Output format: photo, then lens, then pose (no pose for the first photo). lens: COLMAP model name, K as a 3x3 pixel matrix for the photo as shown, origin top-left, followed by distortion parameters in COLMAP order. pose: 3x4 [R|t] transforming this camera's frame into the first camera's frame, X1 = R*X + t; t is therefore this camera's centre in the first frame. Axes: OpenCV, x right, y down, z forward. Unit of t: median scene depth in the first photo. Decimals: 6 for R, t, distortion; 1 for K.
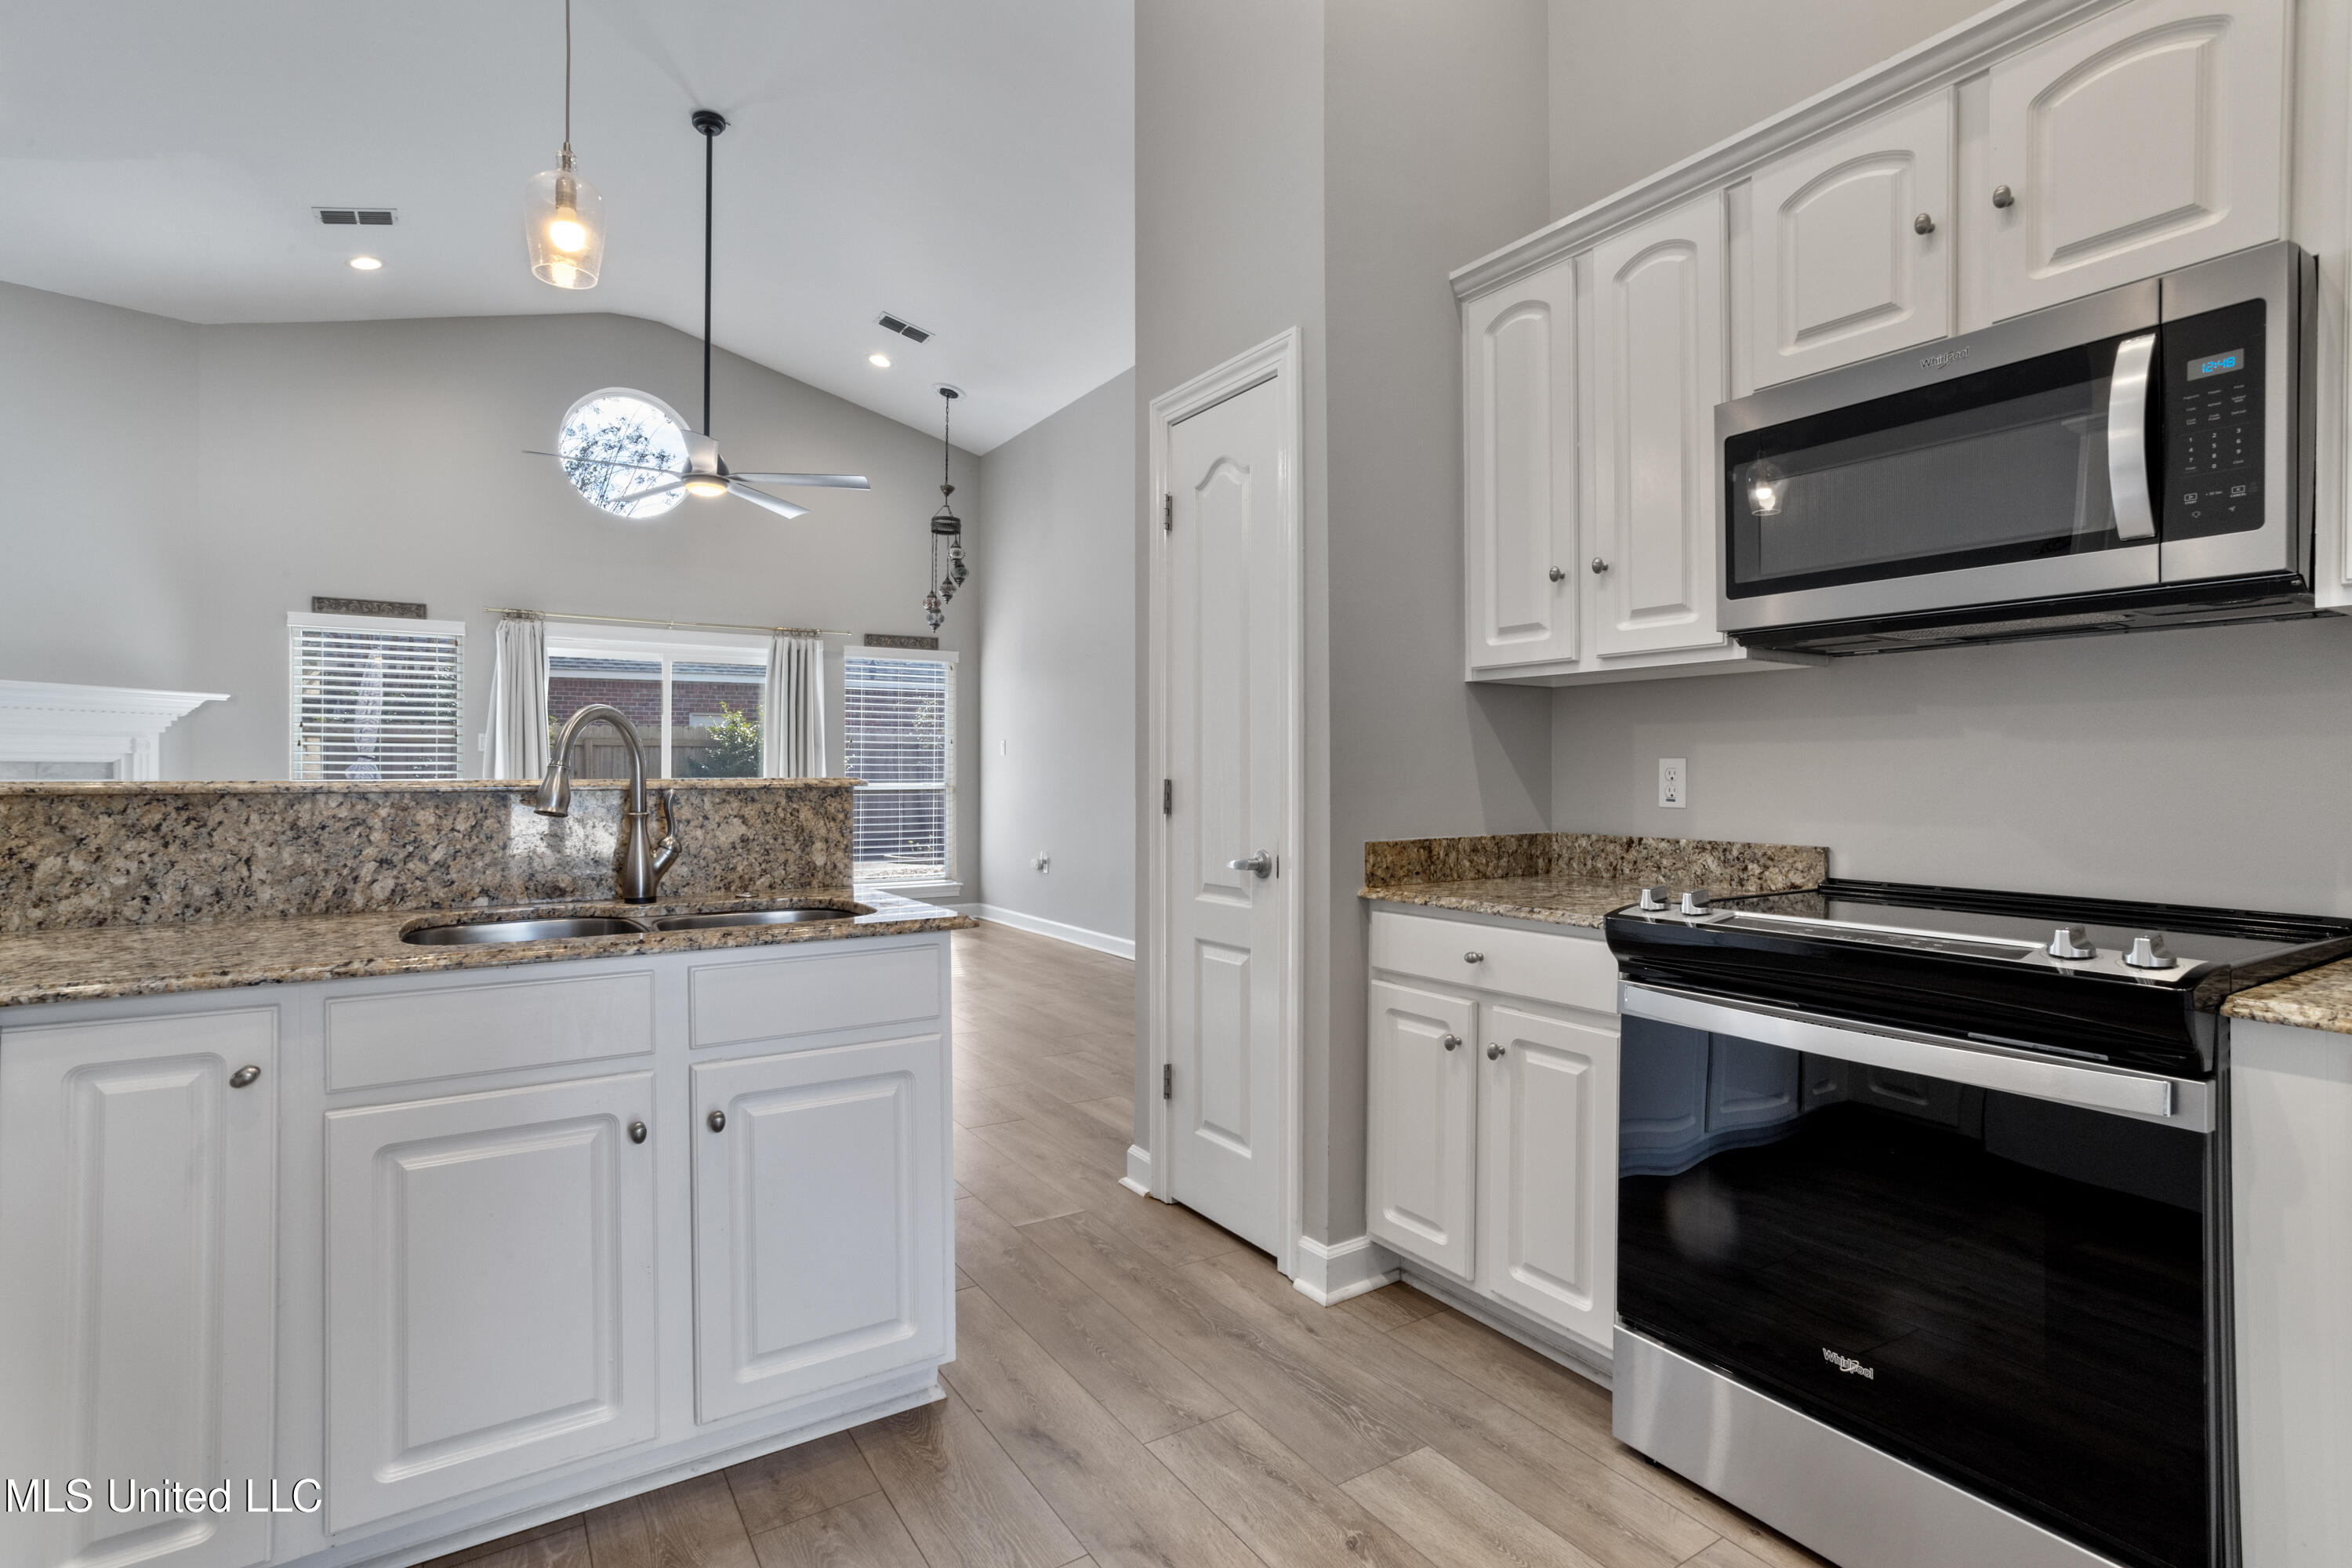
lens RADIAL K [[1125.3, 0, 1178.6], [0, 1125.3, 775.2], [0, 0, 1]] dist [-0.043230, 0.020599]
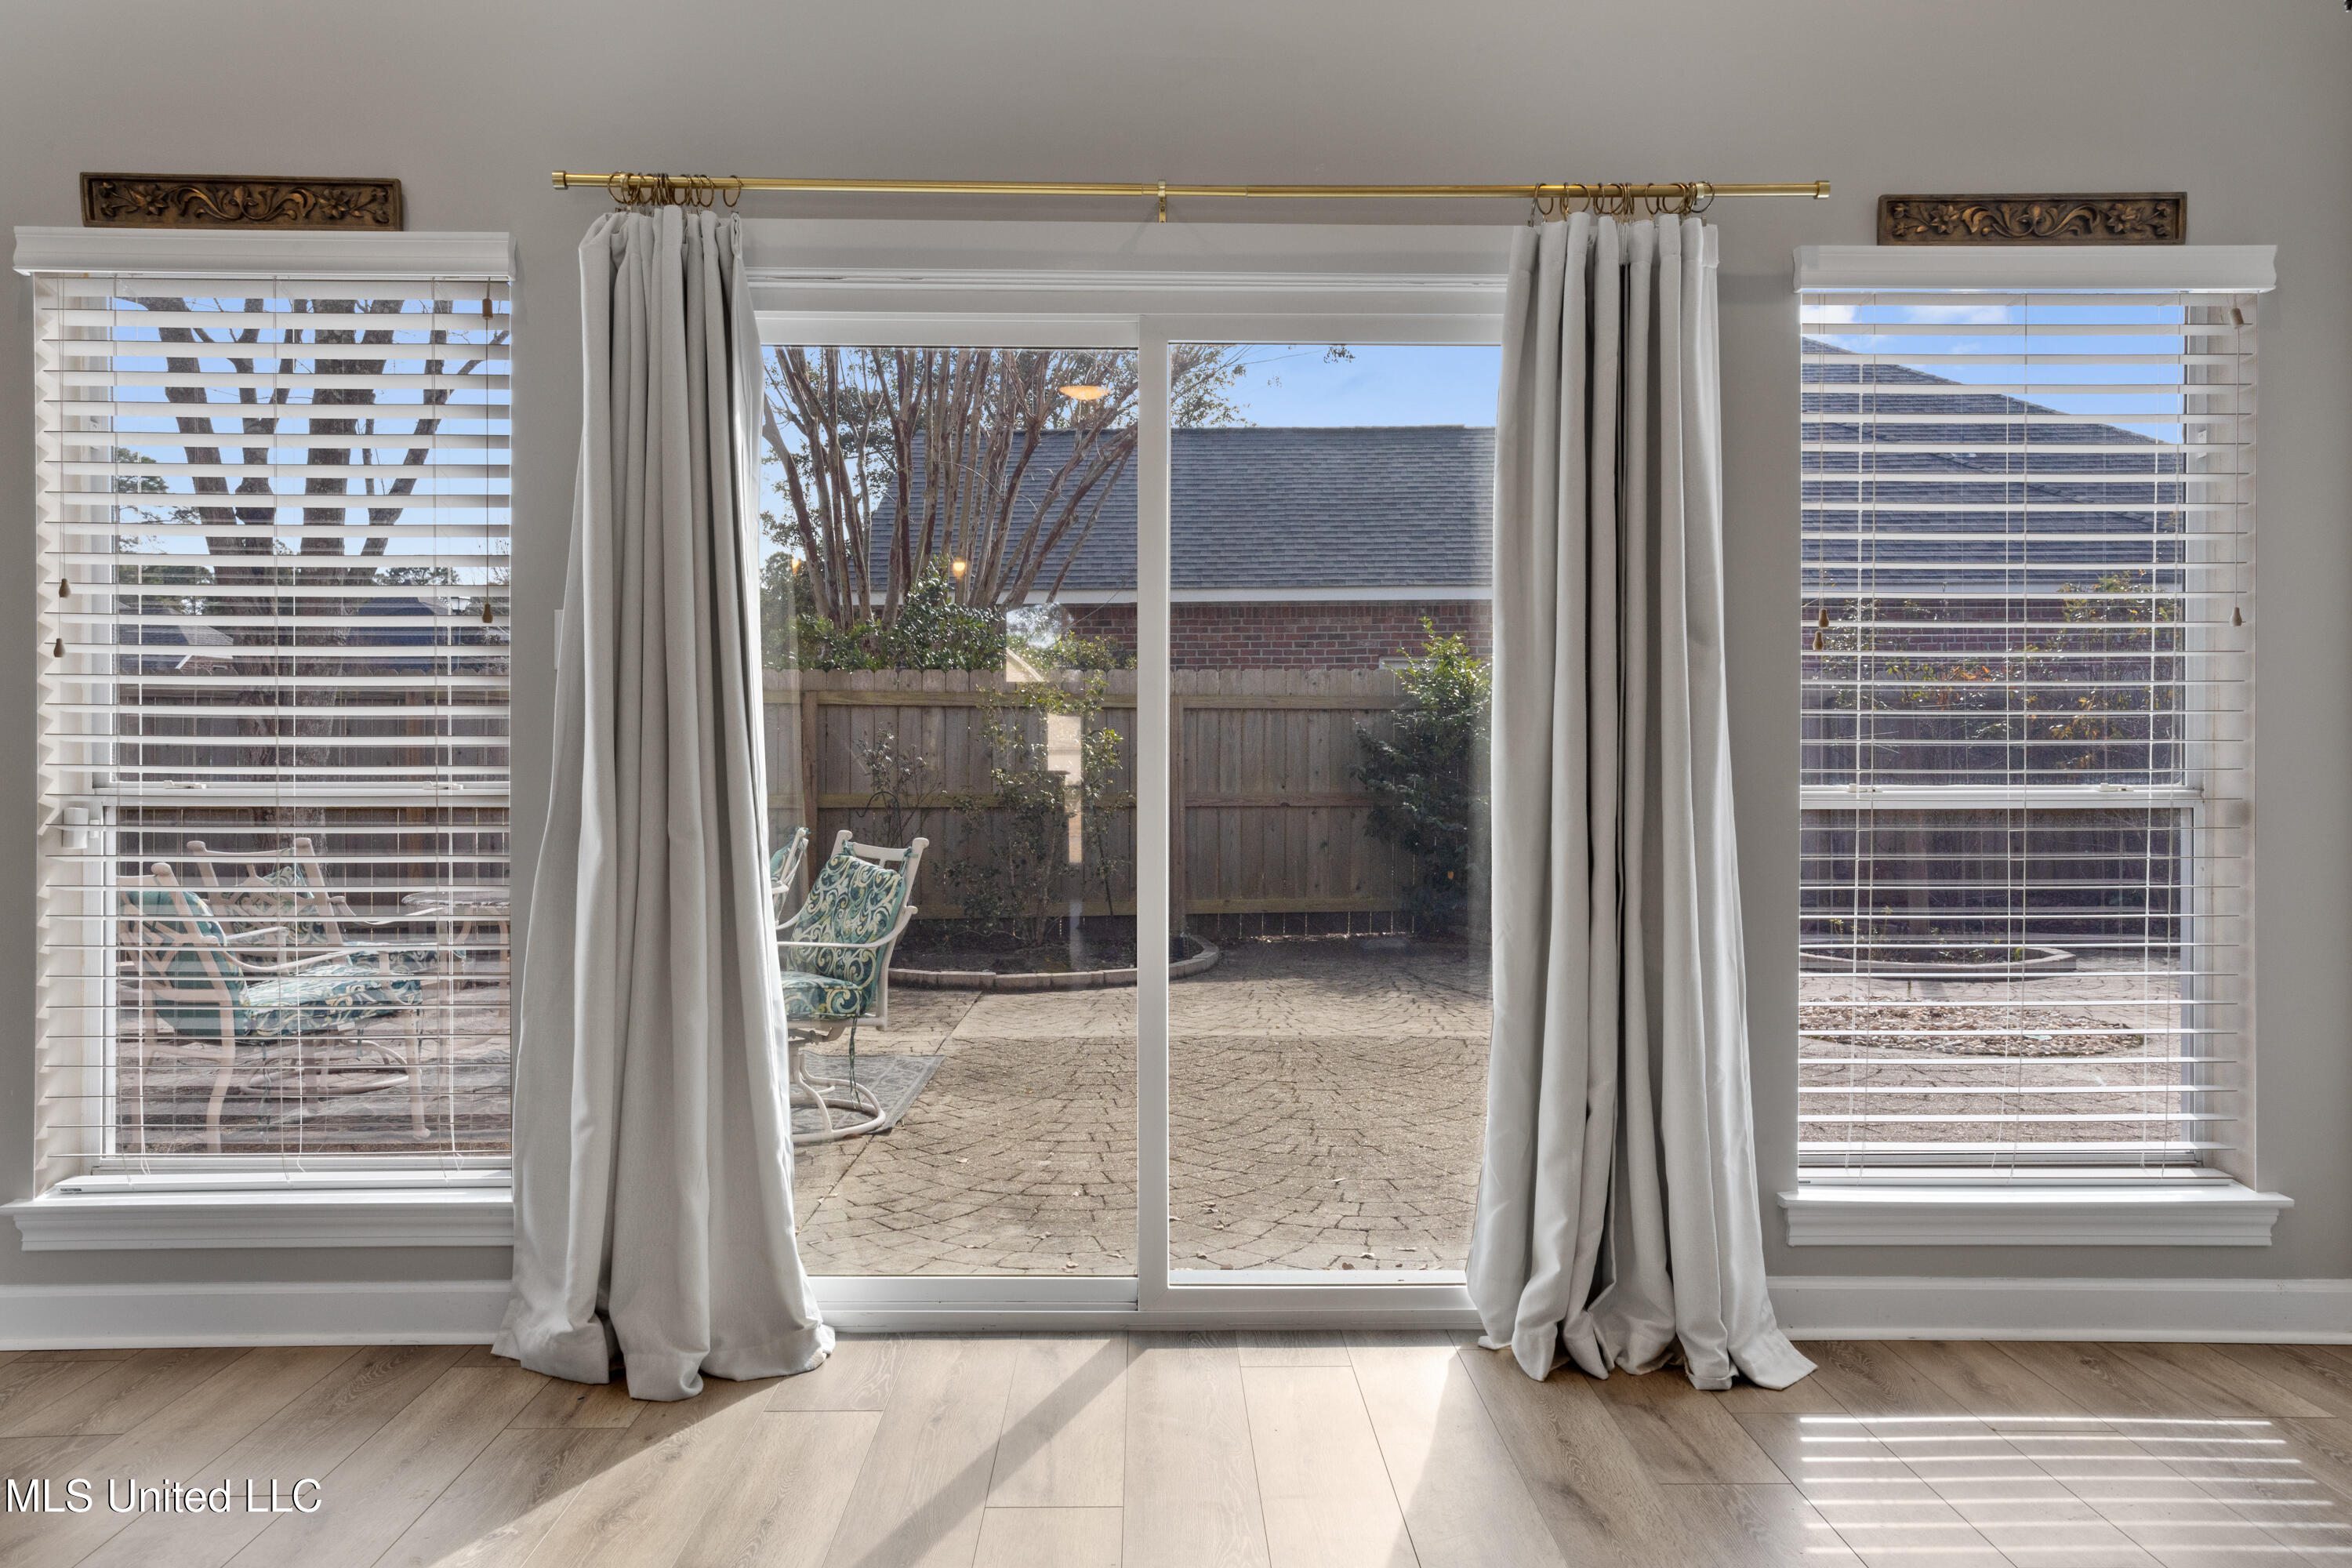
lens RADIAL K [[1664.5, 0, 1169.2], [0, 1664.5, 770.5], [0, 0, 1]] dist [0.014836, 0.007267]
pose [[0.848385, 0.001536, -0.529377, -0.745445], [-0.002358, 0.999997, -0.000877, 0.015562], [0.529374, 0.001992, 0.848386, 2.051046]]
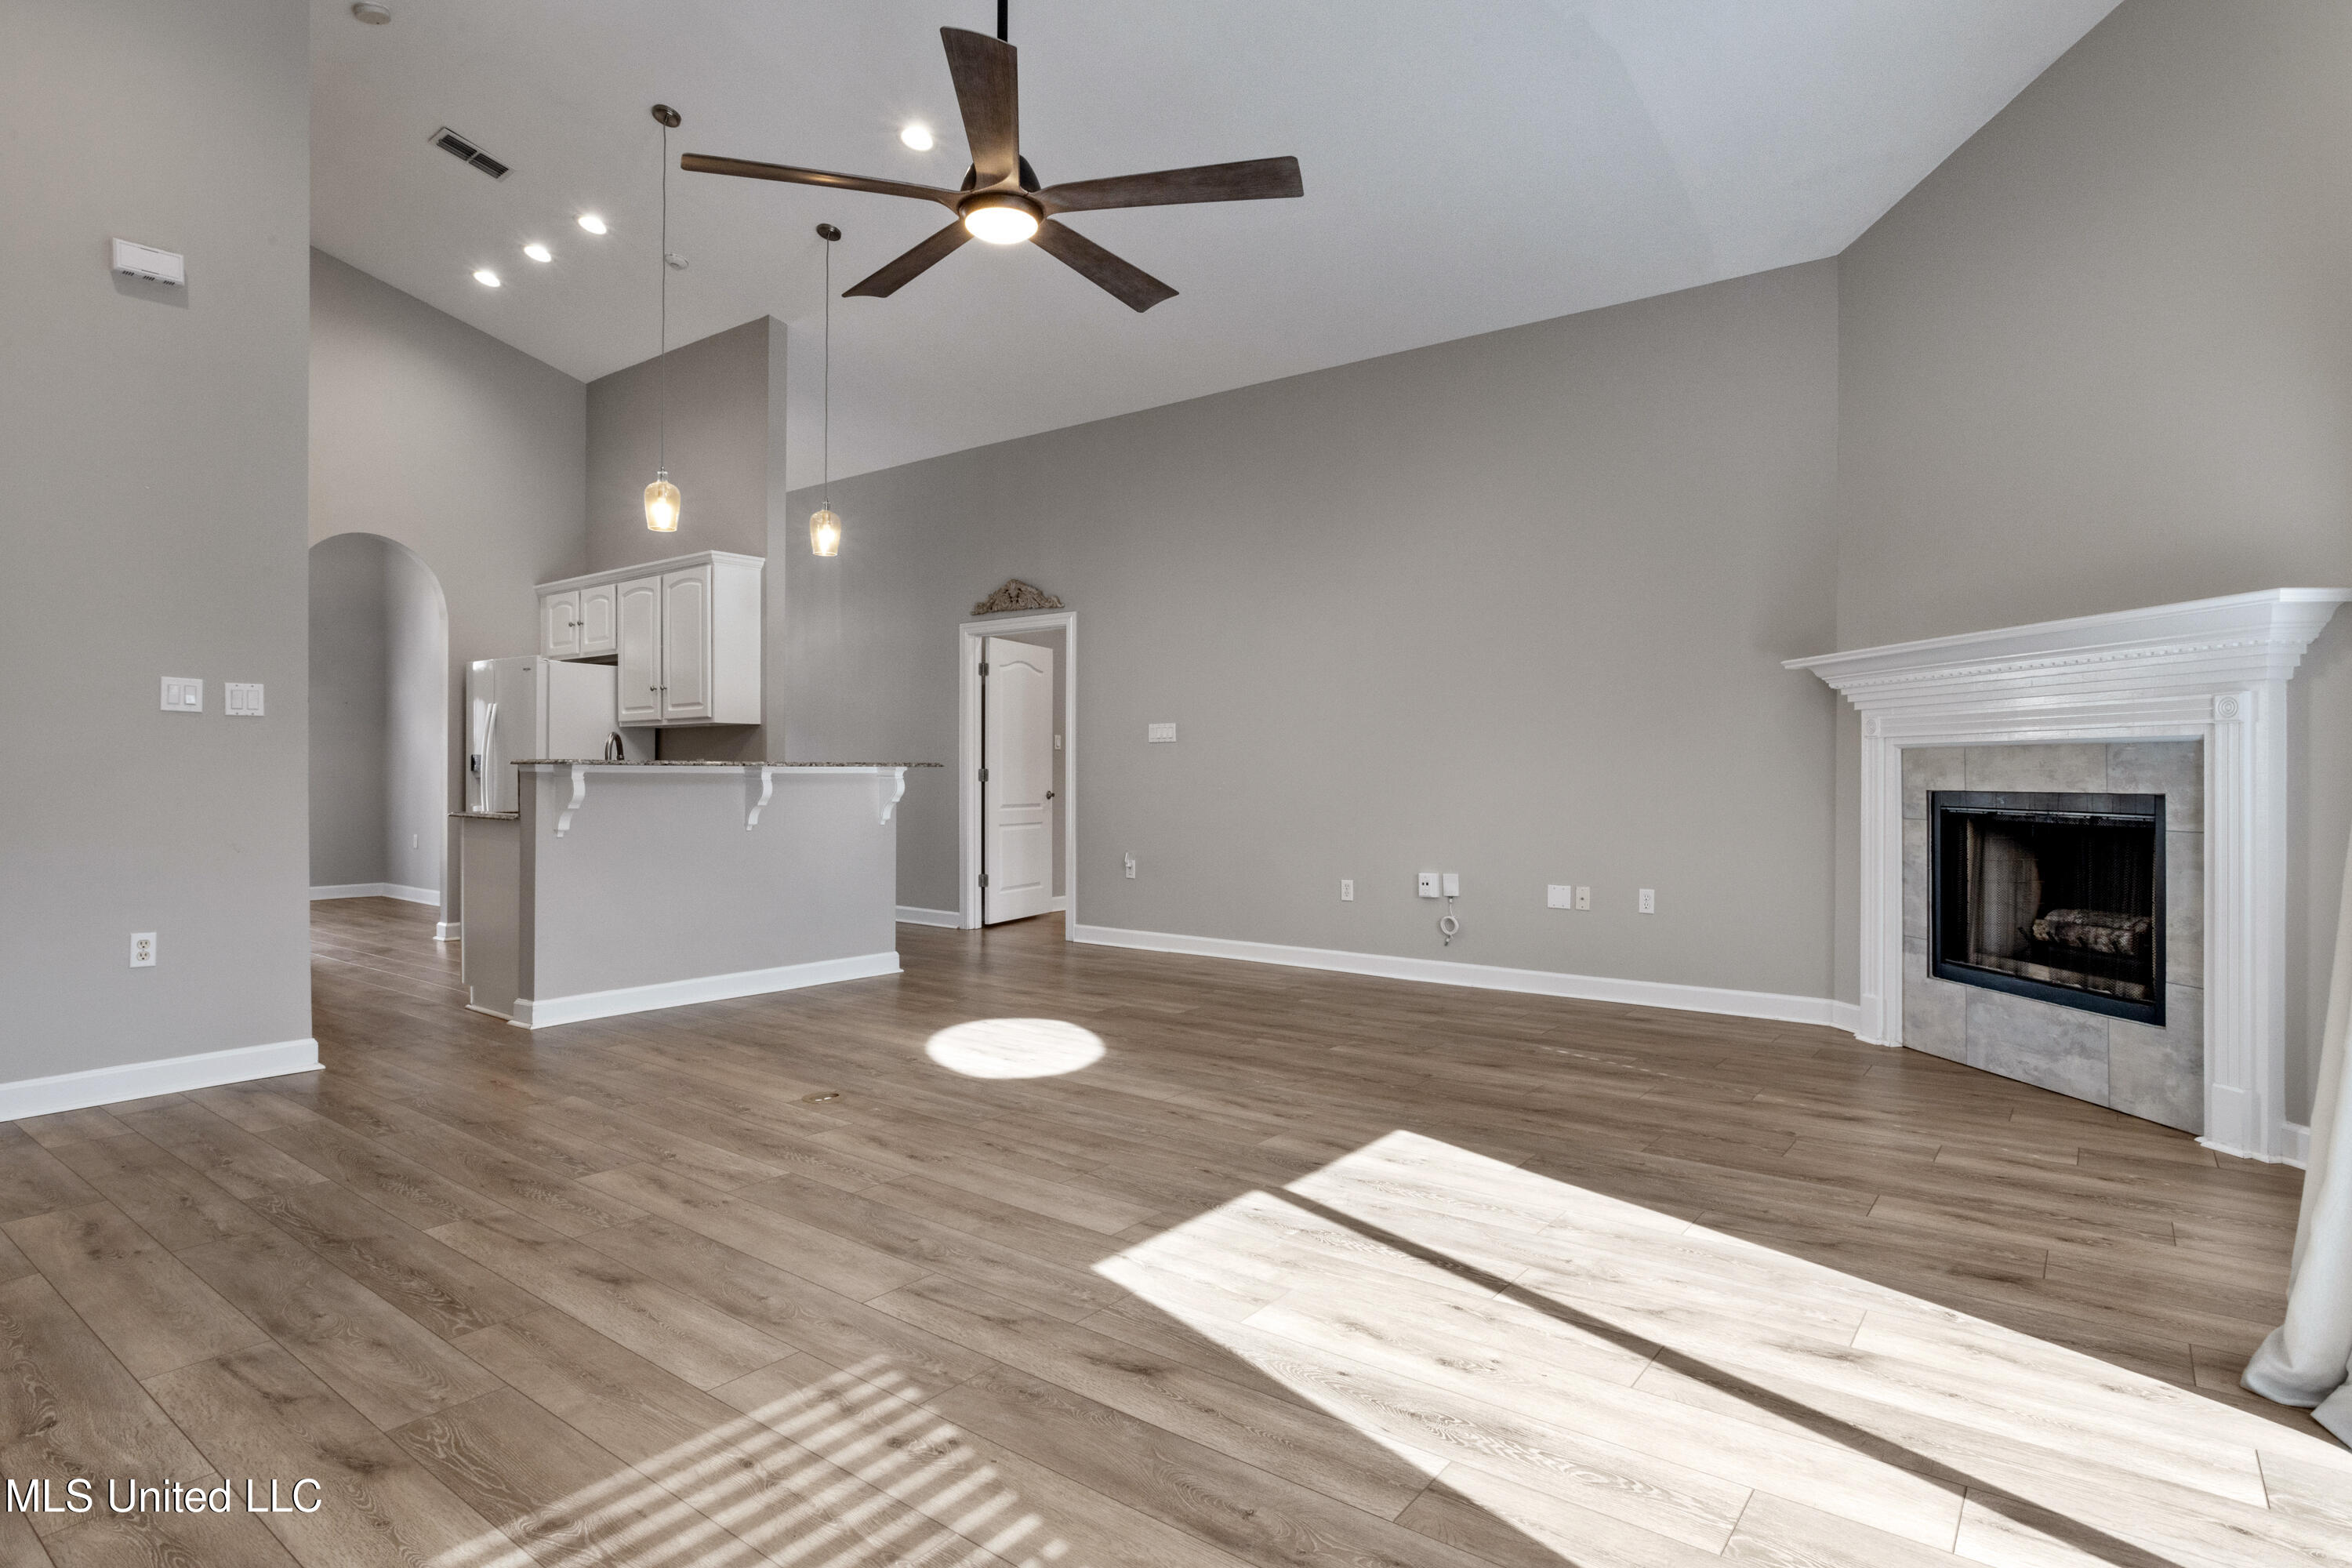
lens RADIAL K [[1256.7, 0, 1185.7], [0, 1256.7, 769.1], [0, 0, 1]] dist [-0.031220, 0.005775]
pose [[-0.939752, -0.003301, -0.341841, -0.651647], [-0.003319, 0.999994, -0.000533, 0.012397], [0.341841, 0.000633, -0.939758, 3.406792]]
